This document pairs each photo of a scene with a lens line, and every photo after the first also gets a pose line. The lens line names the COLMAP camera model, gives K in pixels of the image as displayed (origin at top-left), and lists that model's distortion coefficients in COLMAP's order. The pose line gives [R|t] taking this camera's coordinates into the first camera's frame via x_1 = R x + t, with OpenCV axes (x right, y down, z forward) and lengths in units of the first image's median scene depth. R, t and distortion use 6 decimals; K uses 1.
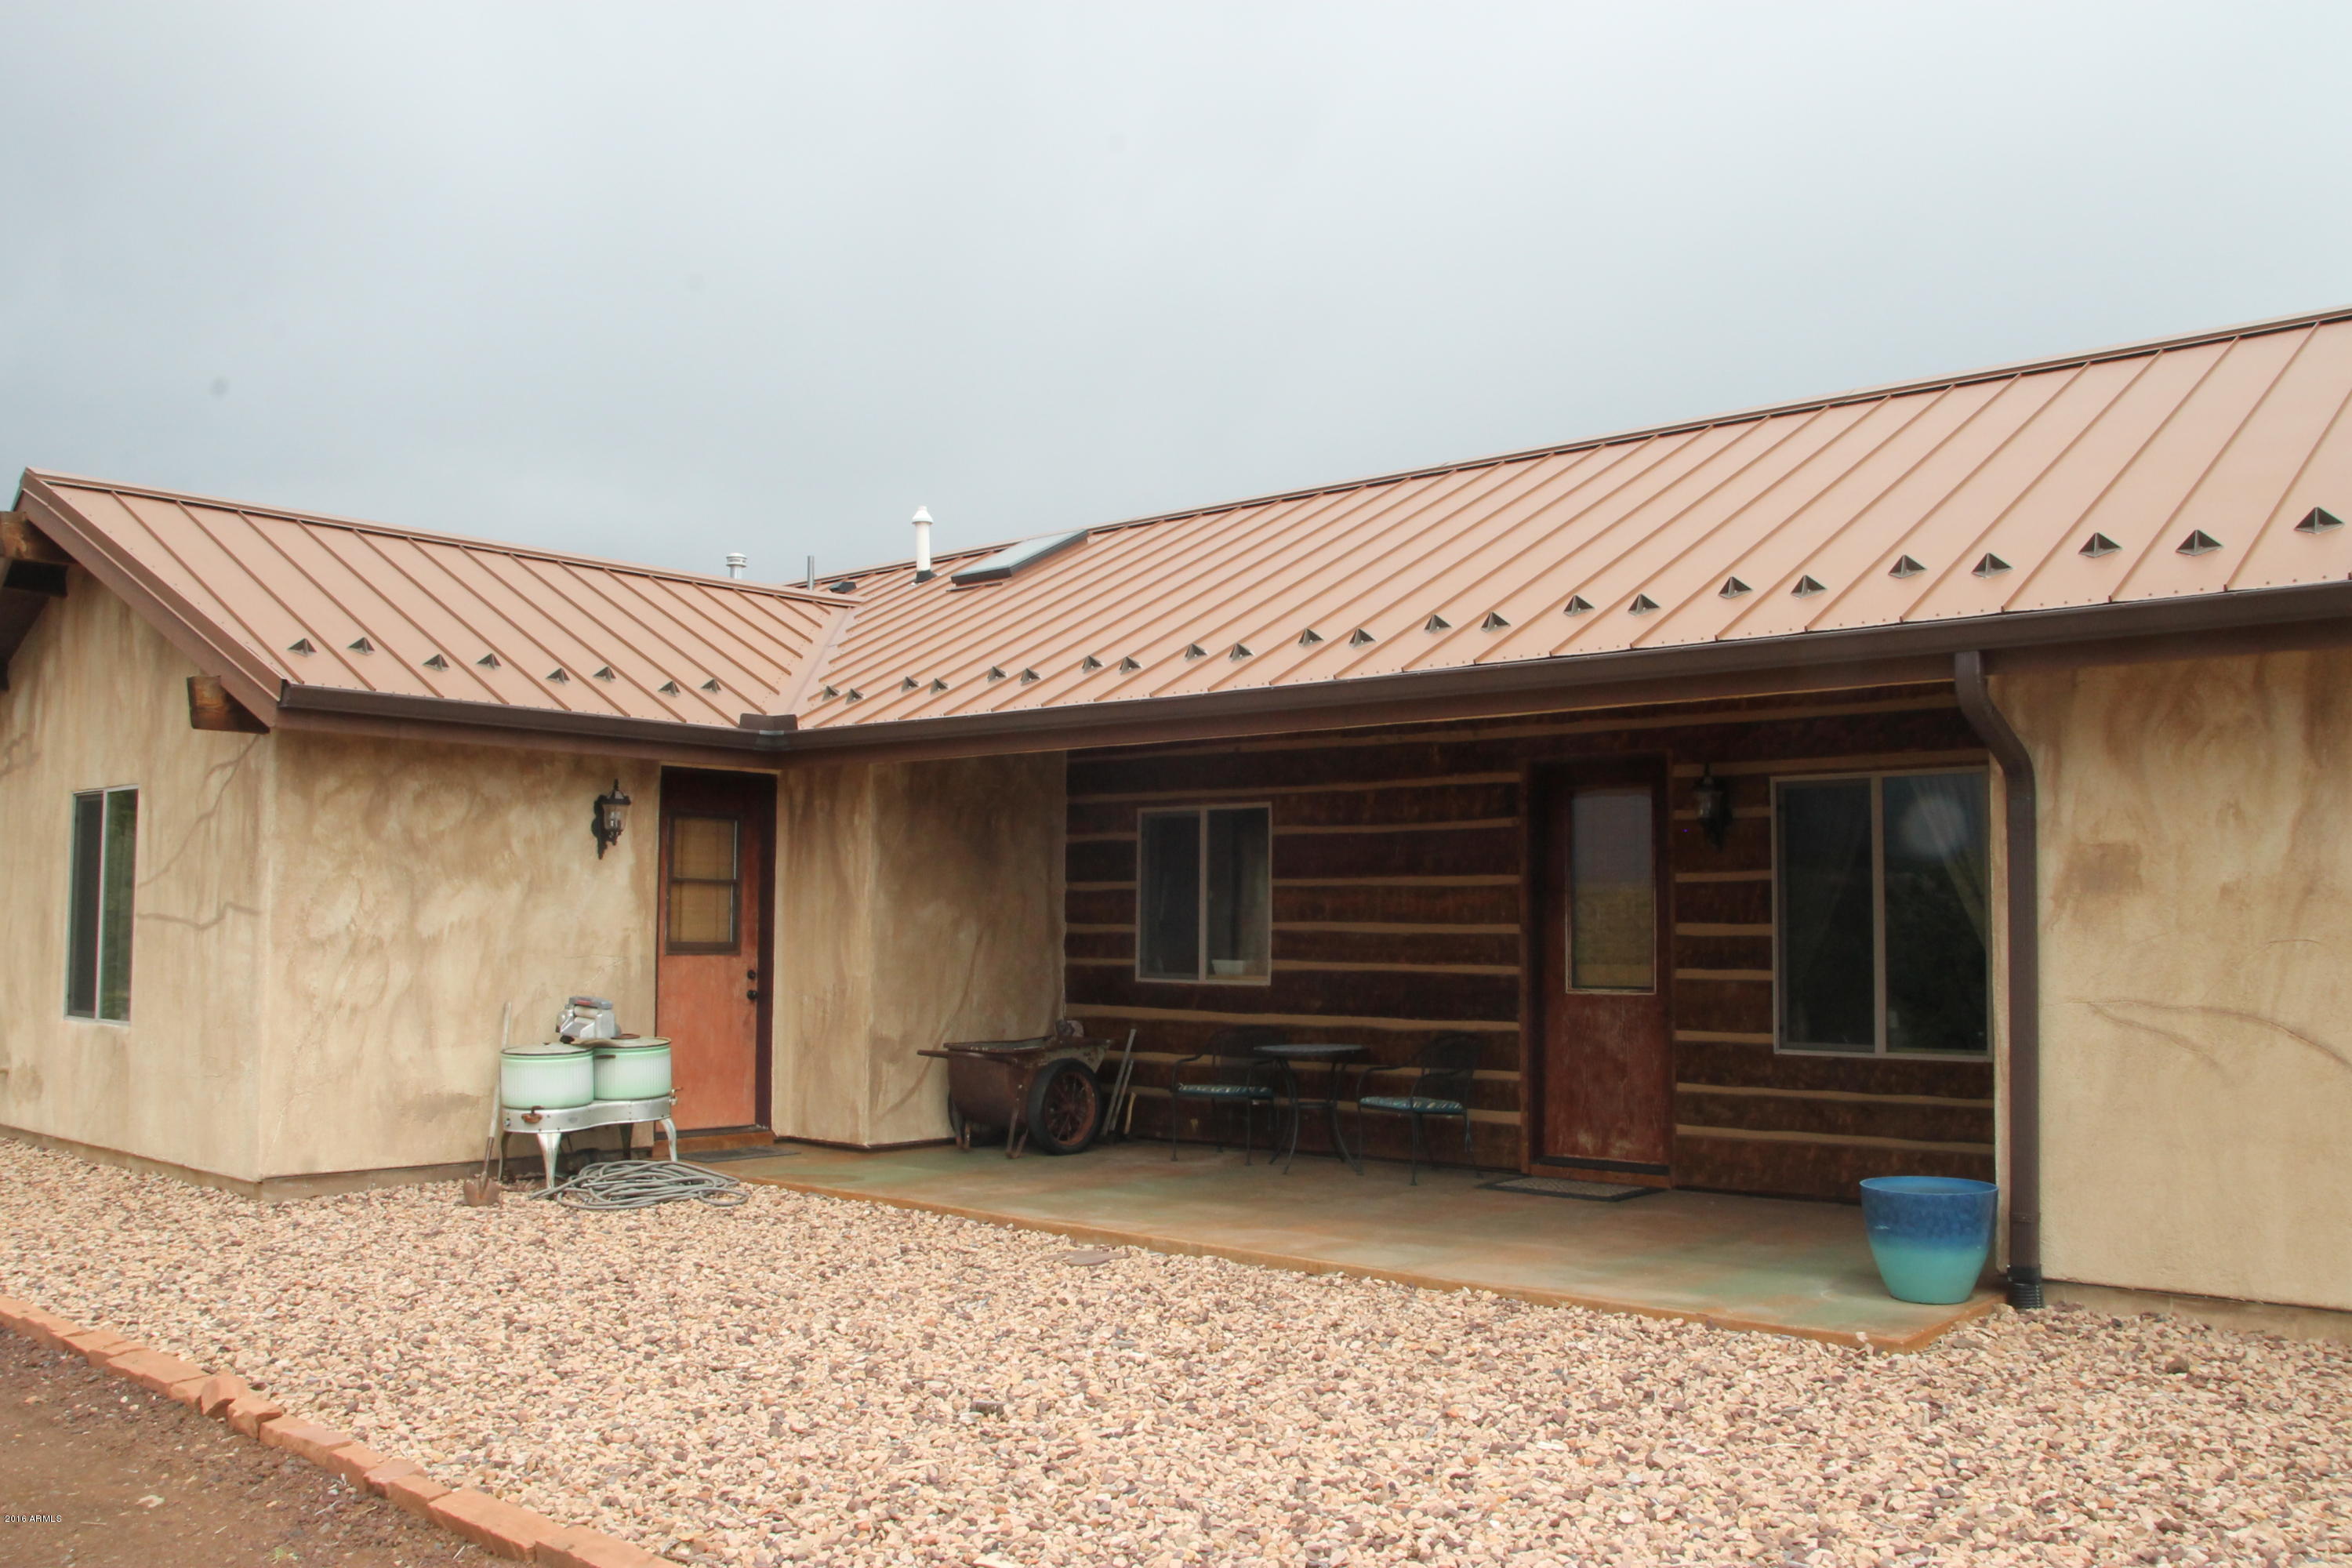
lens RADIAL K [[1981.0, 0, 1176.0], [0, 1981.0, 784.0], [0, 0, 1]] dist [-0.102966, 0.012393]
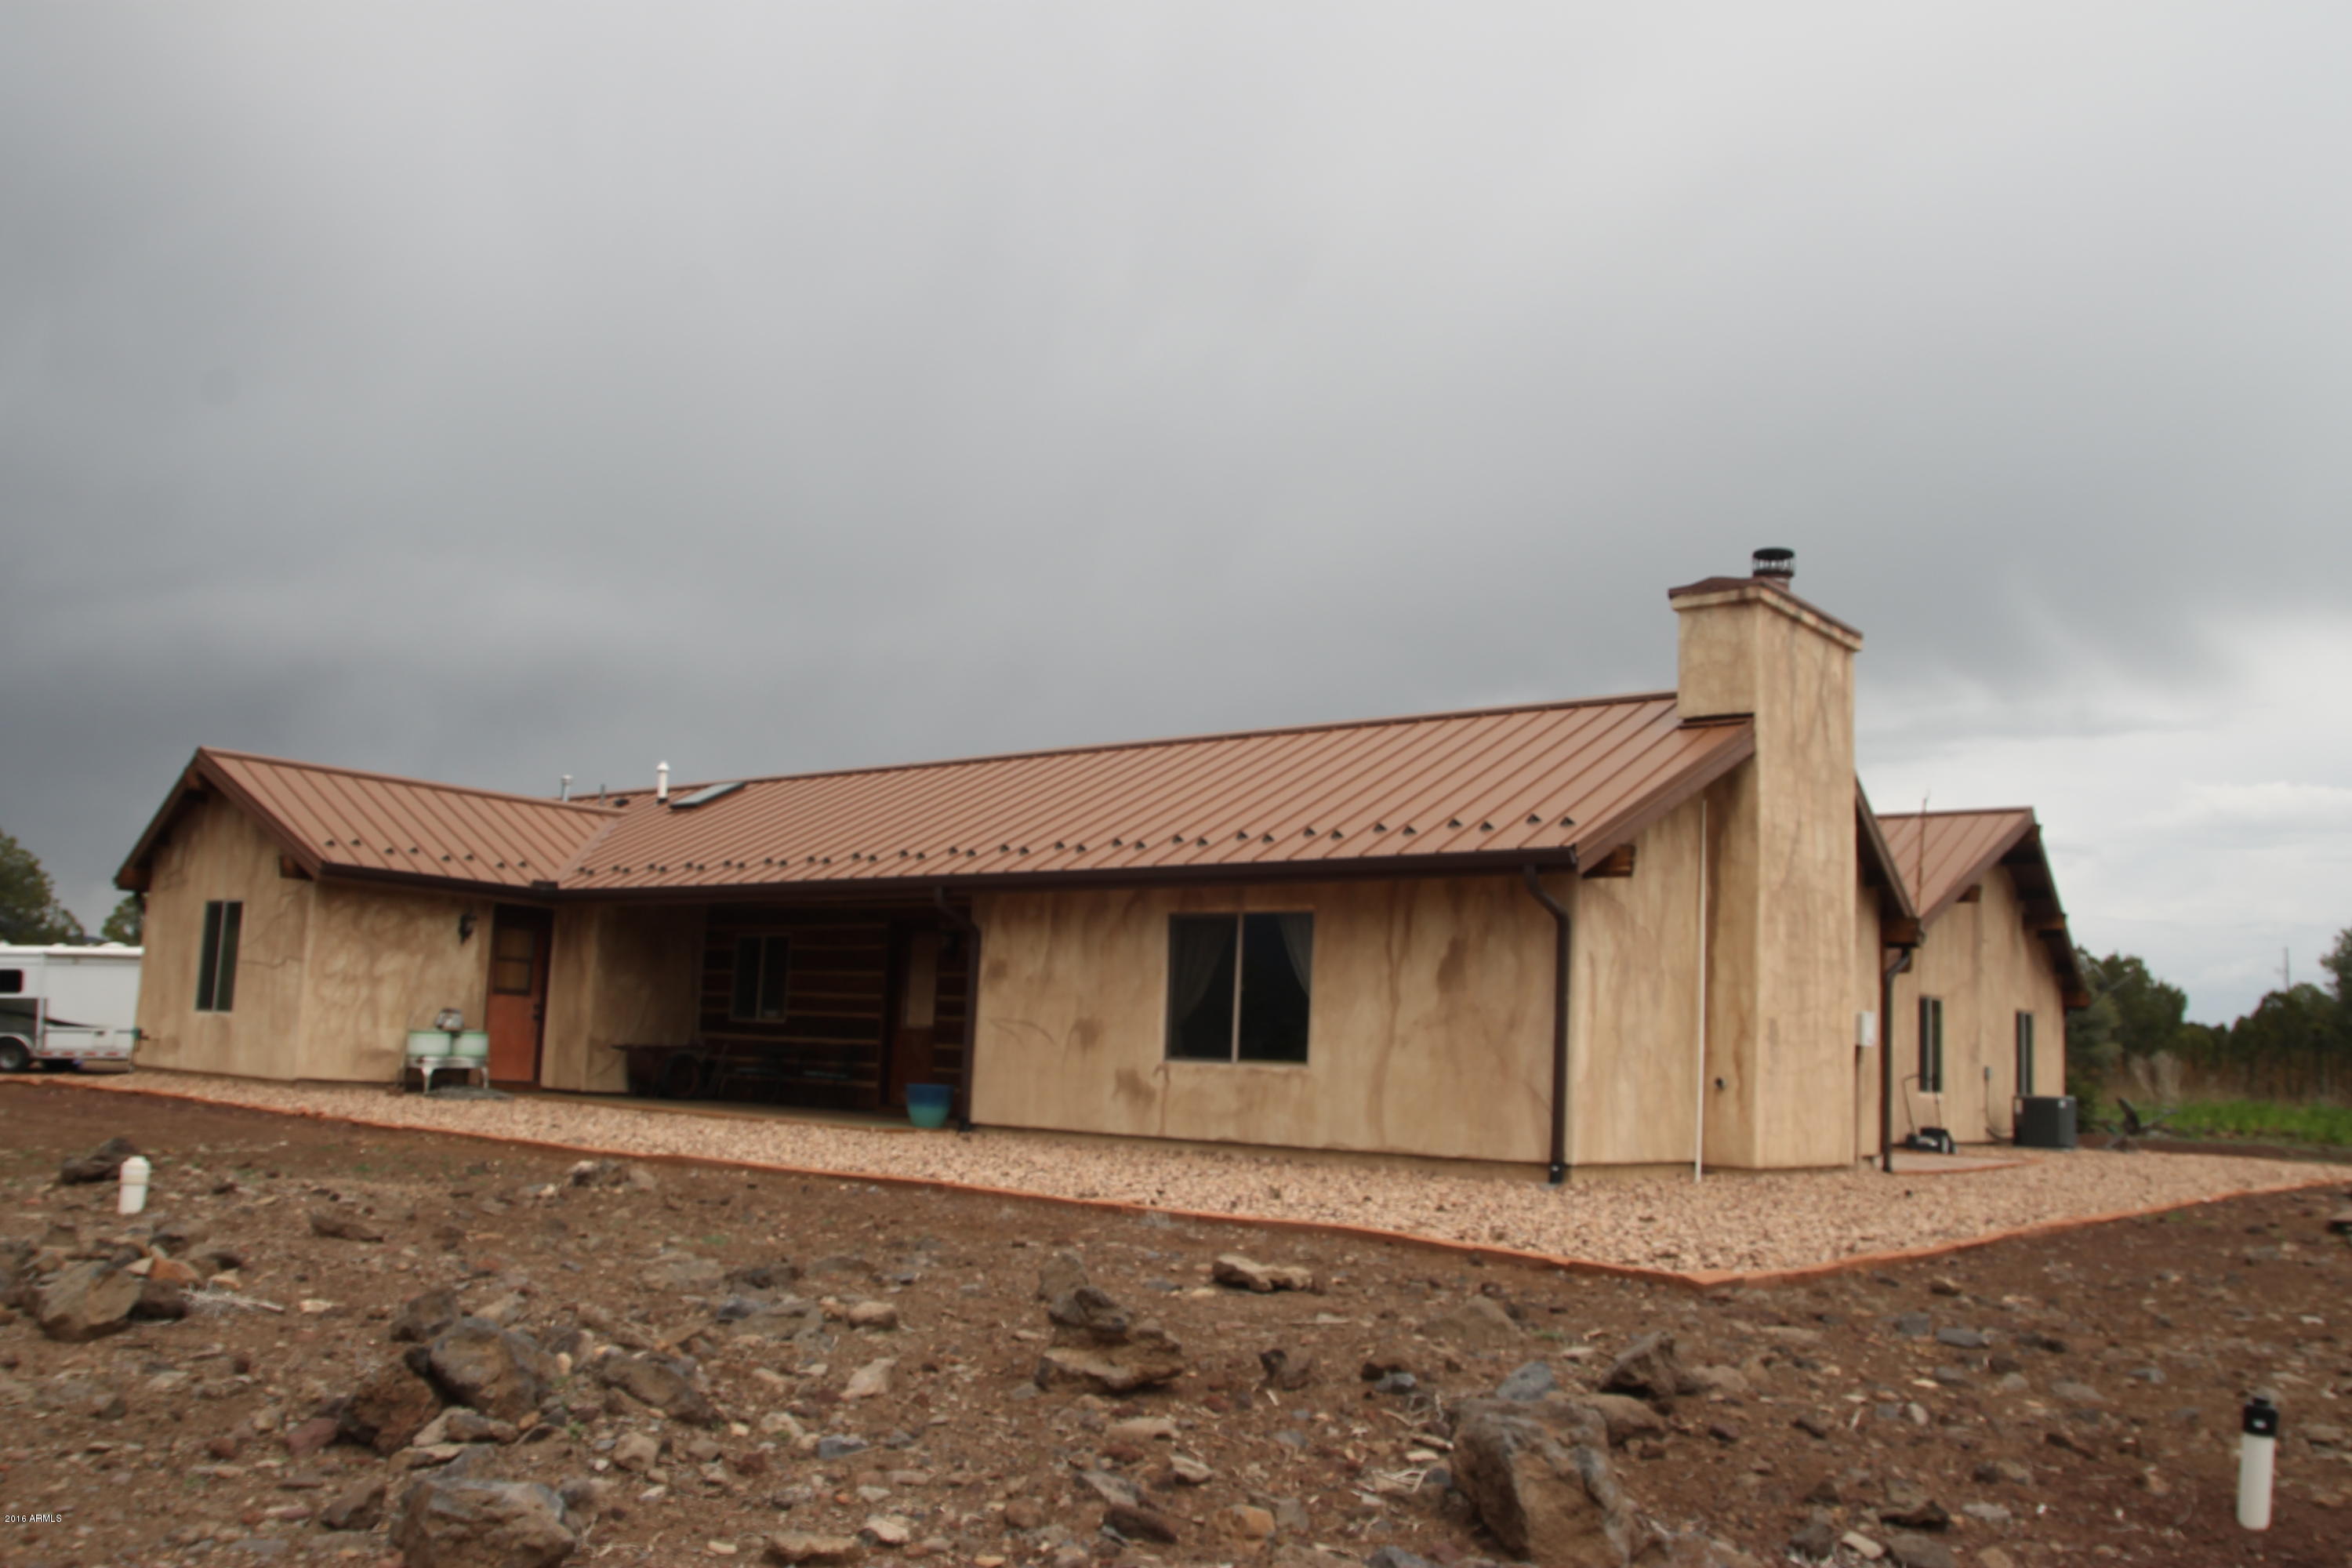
lens RADIAL K [[1981.0, 0, 1176.0], [0, 1981.0, 784.0], [0, 0, 1]] dist [-0.102966, 0.012393]
pose [[0.998790, 0.043614, 0.022724, 0.431283], [-0.041931, 0.996672, -0.069907, -0.020380], [-0.025698, 0.068869, 0.997295, -1.160176]]
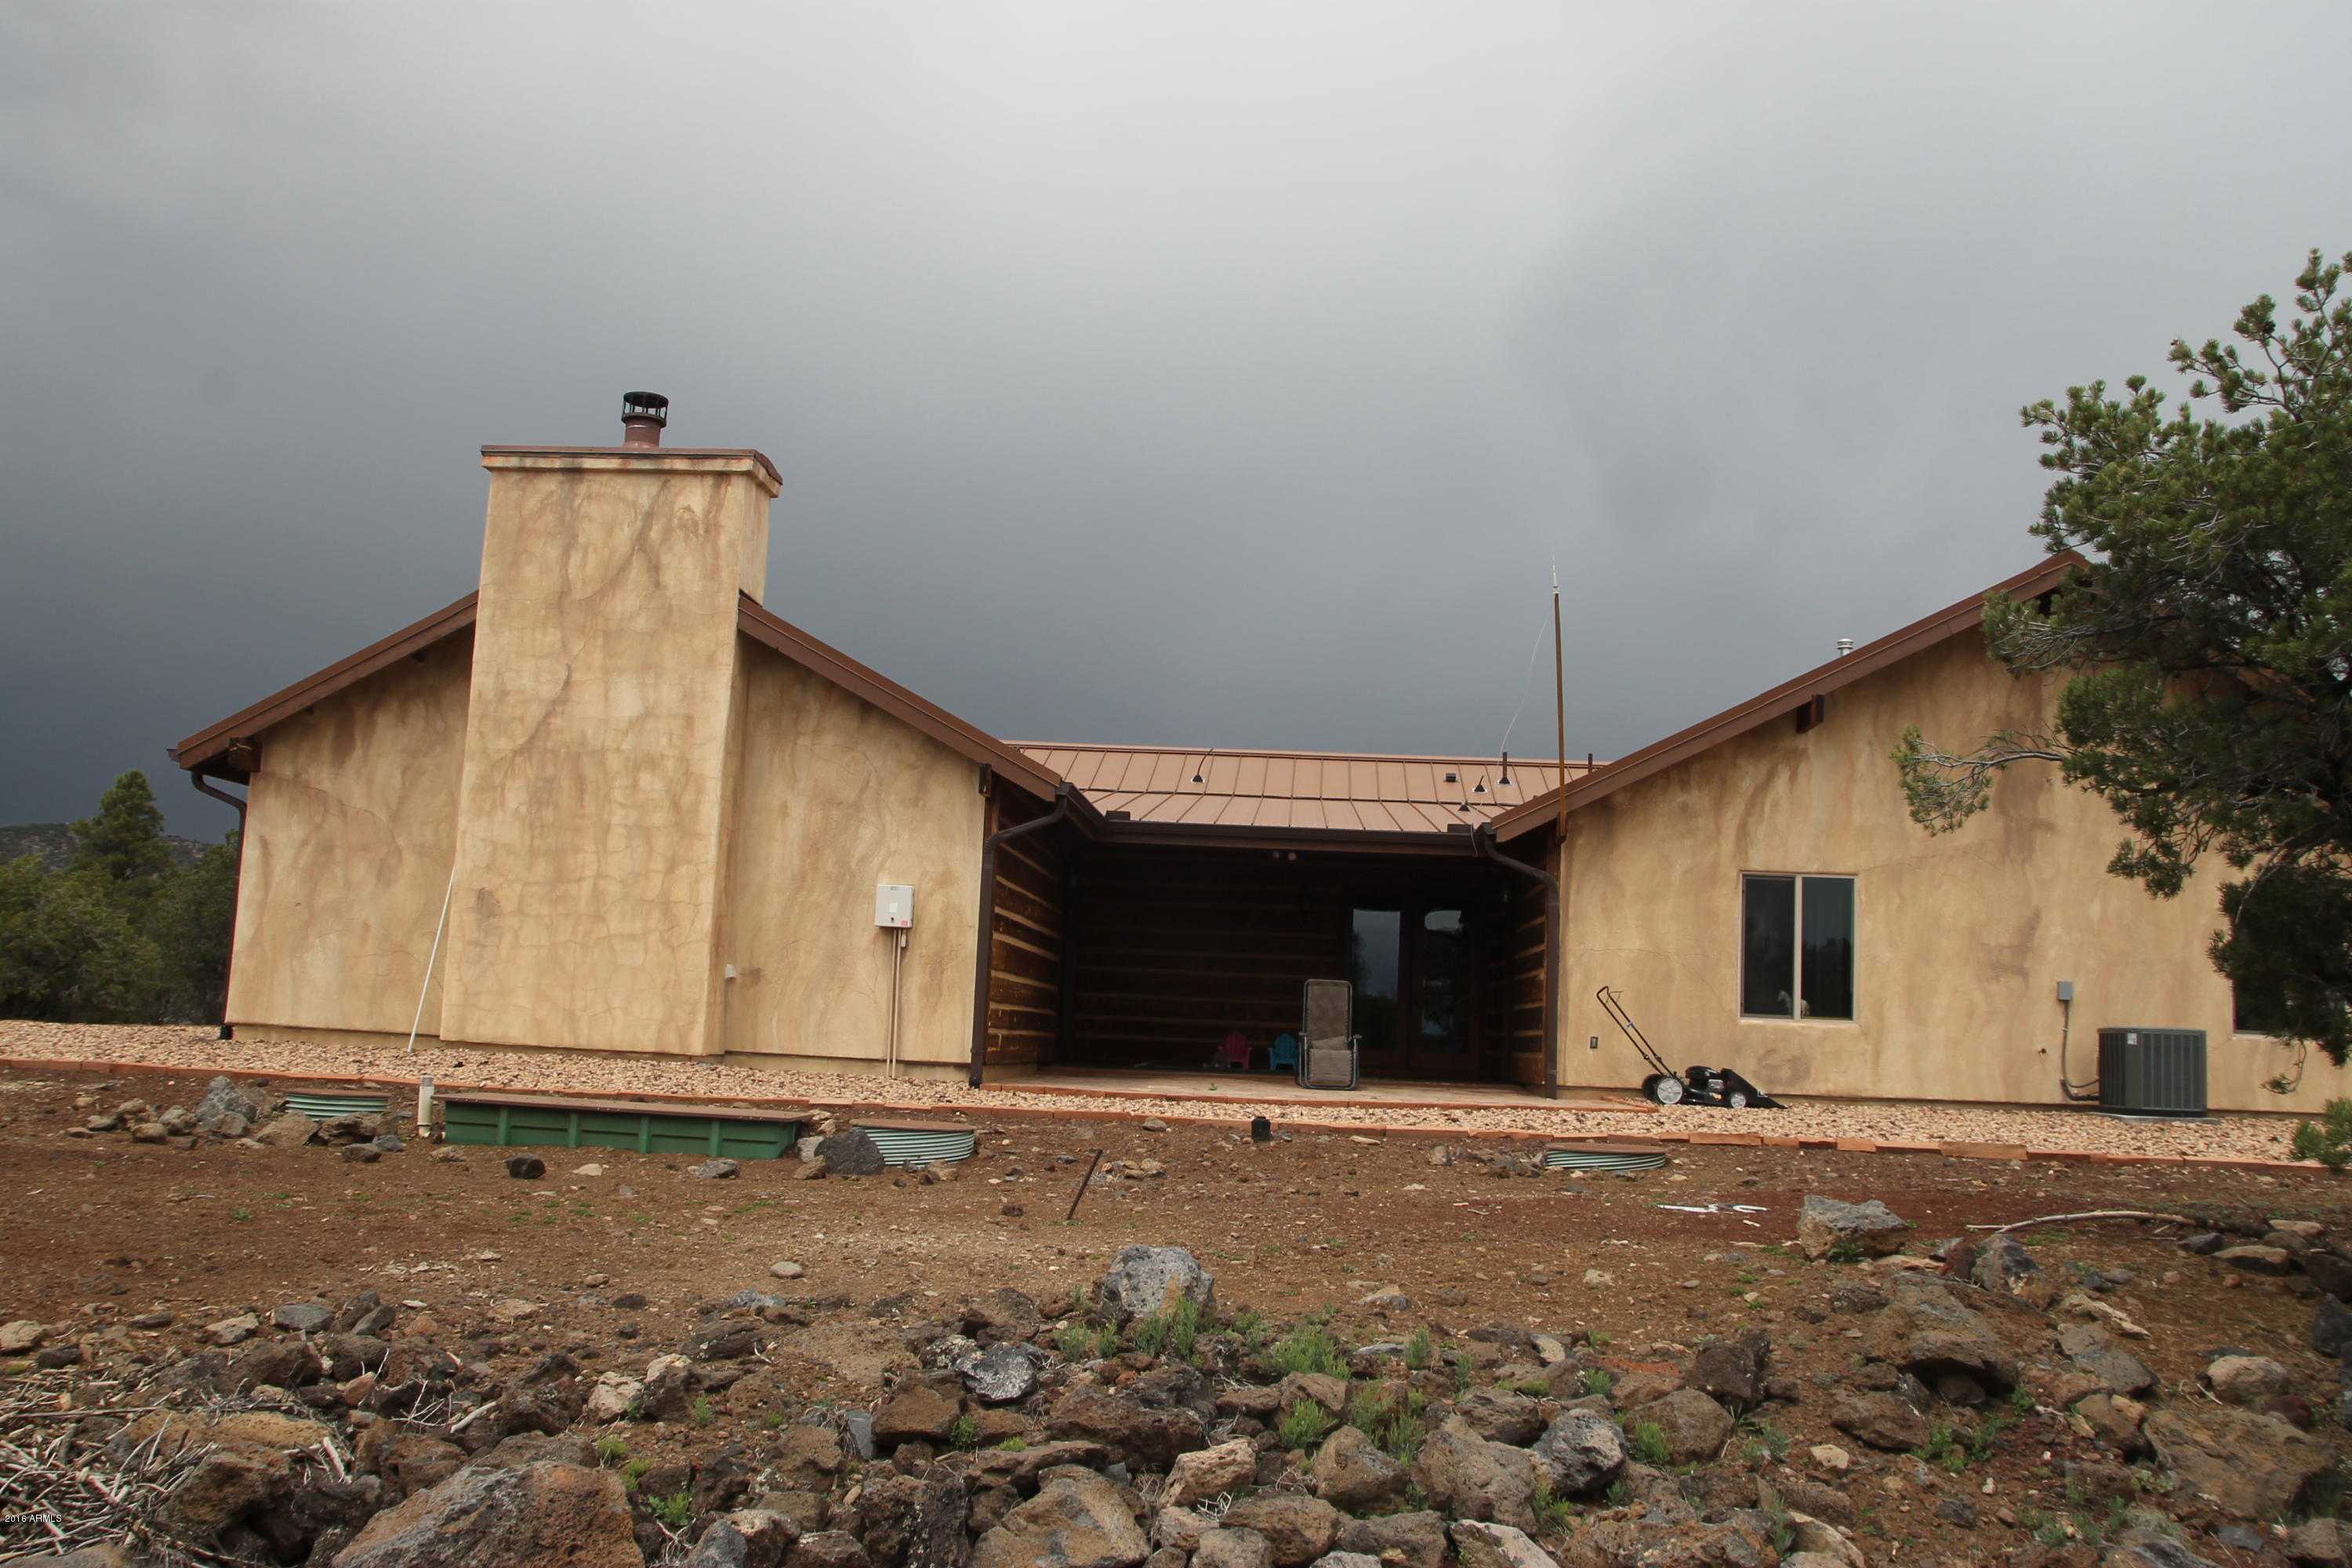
lens RADIAL K [[1981.0, 0, 1176.0], [0, 1981.0, 784.0], [0, 0, 1]] dist [-0.102966, 0.012393]
pose [[0.606777, -0.079150, -0.790922, 2.498789], [0.017267, 0.996108, -0.086437, 0.096573], [0.794685, 0.038792, 0.605782, -0.084459]]
